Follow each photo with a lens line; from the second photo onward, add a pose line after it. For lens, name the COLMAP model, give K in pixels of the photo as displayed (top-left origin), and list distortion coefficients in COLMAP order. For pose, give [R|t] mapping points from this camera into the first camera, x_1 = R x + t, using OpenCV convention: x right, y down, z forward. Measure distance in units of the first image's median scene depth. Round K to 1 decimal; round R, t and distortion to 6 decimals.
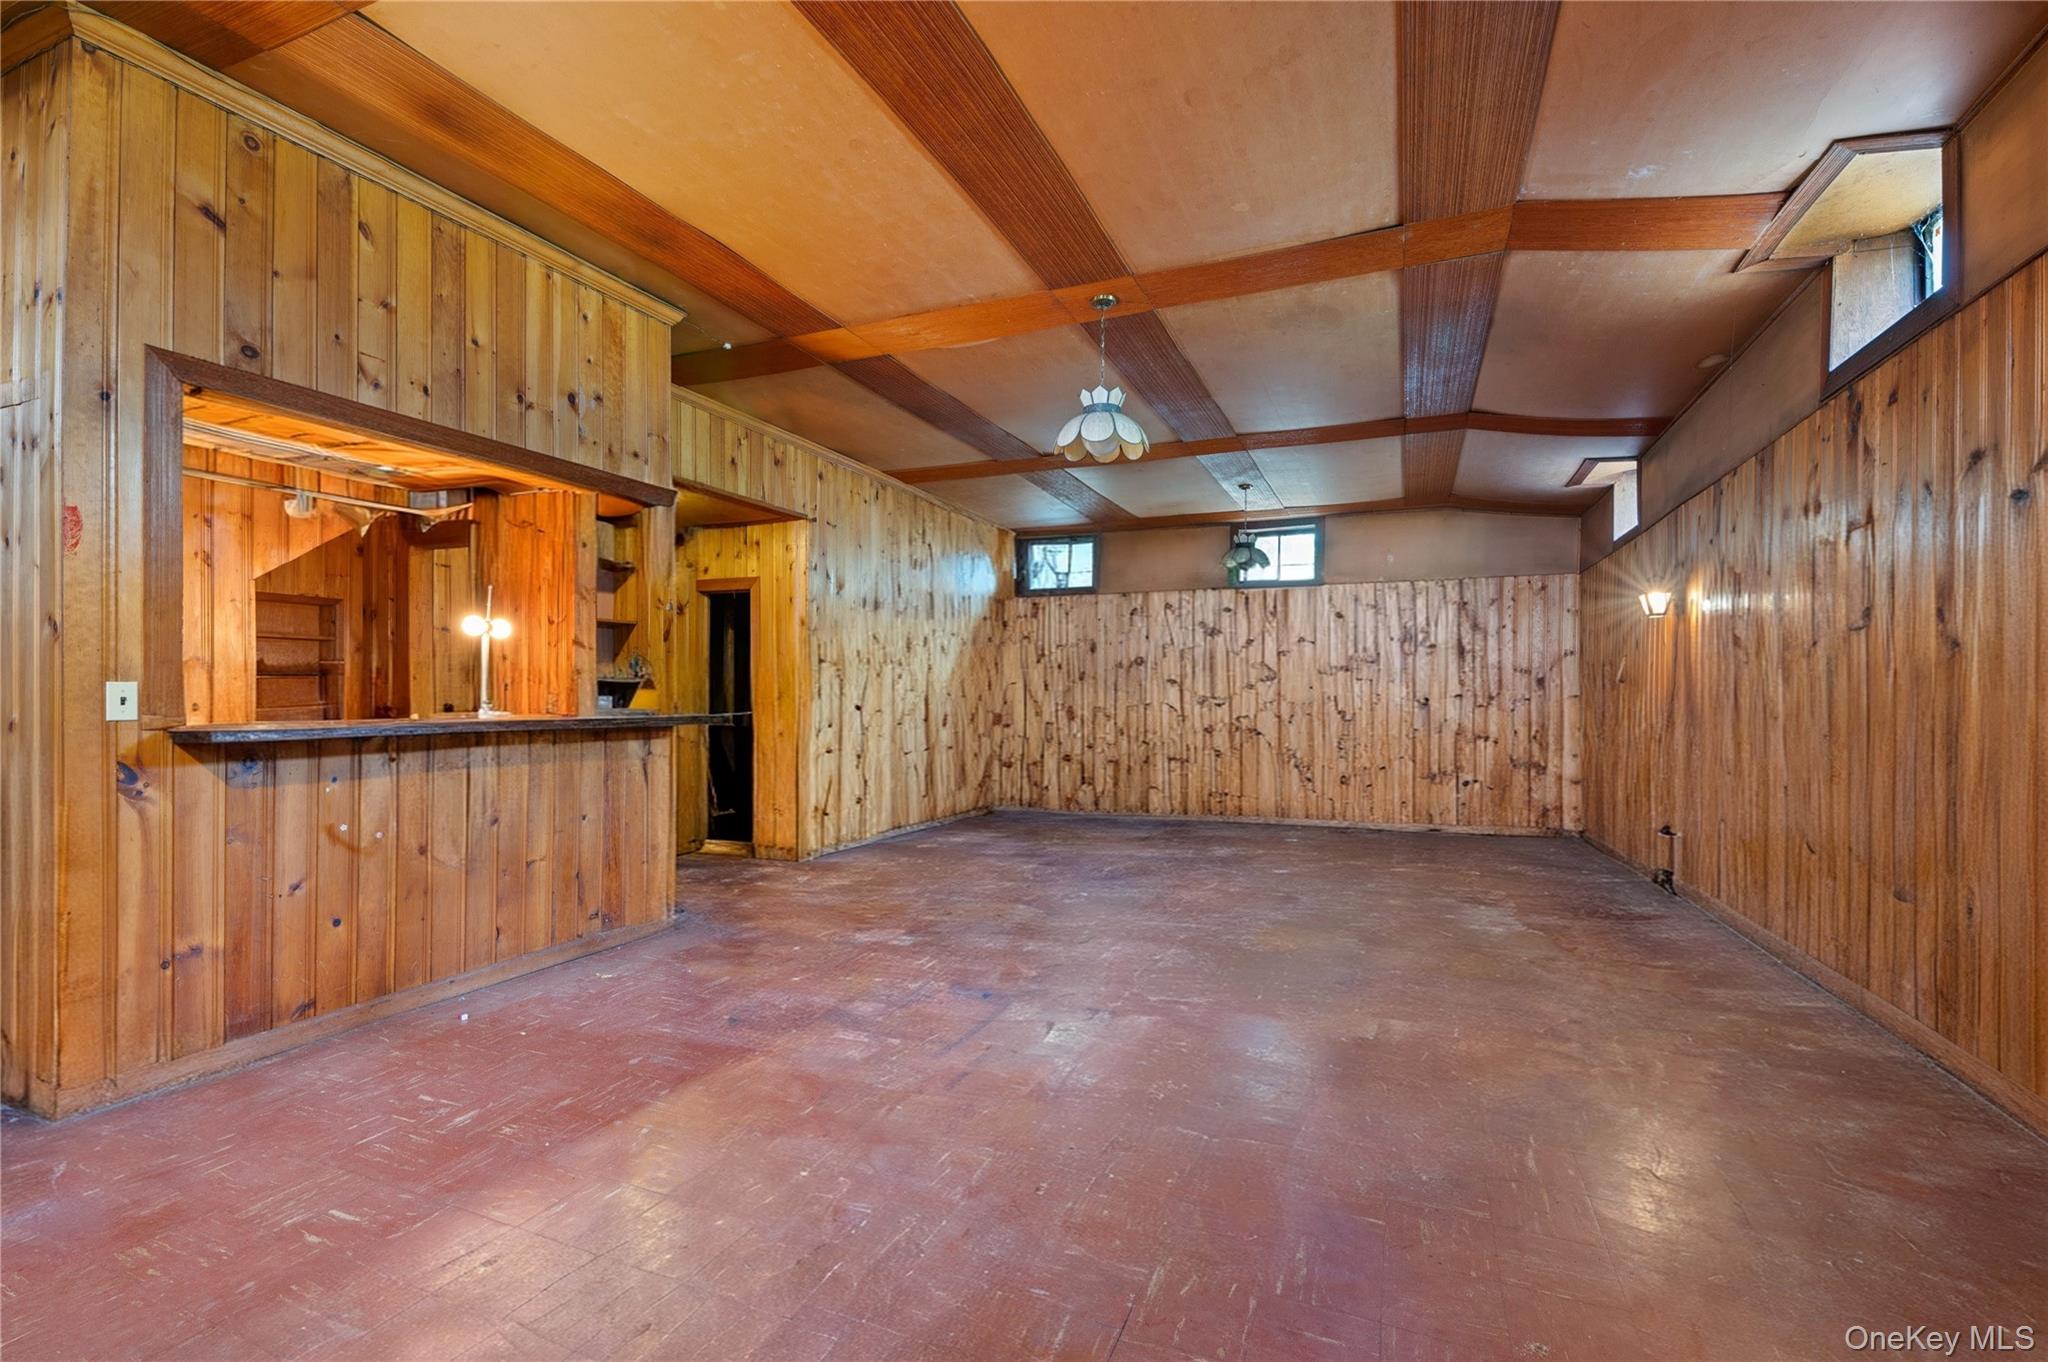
lens RADIAL K [[890.5, 0, 1022.3], [0, 890.5, 690.6], [0, 0, 1]] dist [-0.000038, -0.000214]
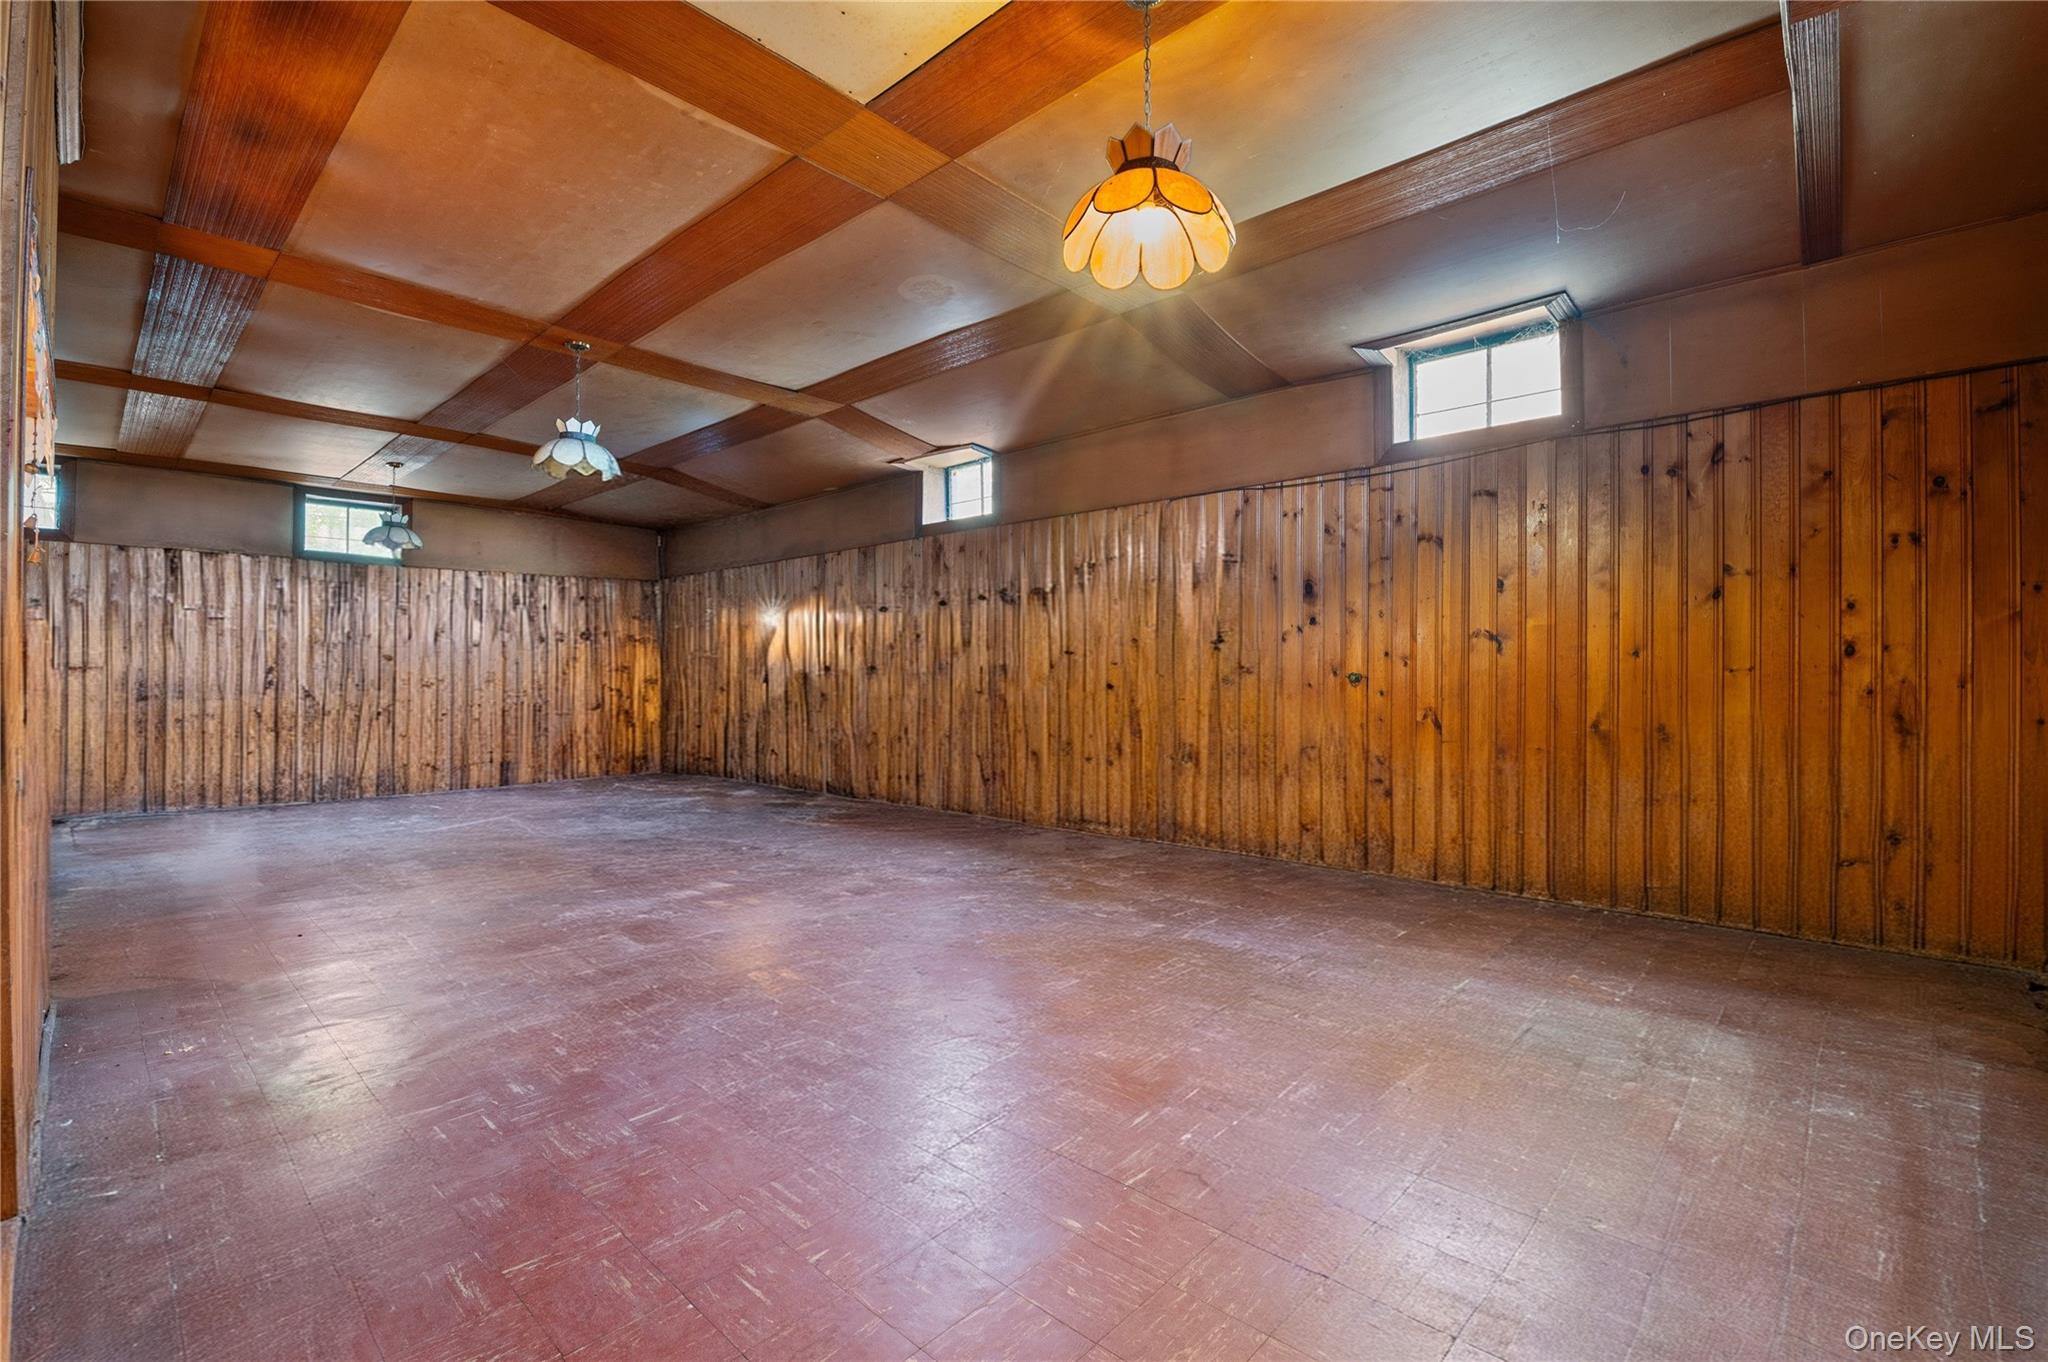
lens RADIAL K [[875.0, 0, 1020.0], [0, 875.0, 671.8], [0, 0, 1]] dist [-0.000137, -0.000058]
pose [[0.323153, -0.001290, 0.946346, -0.855038], [0.000406, 0.999999, 0.001225, -0.003765], [-0.946347, -0.000011, 0.323153, 0.071689]]
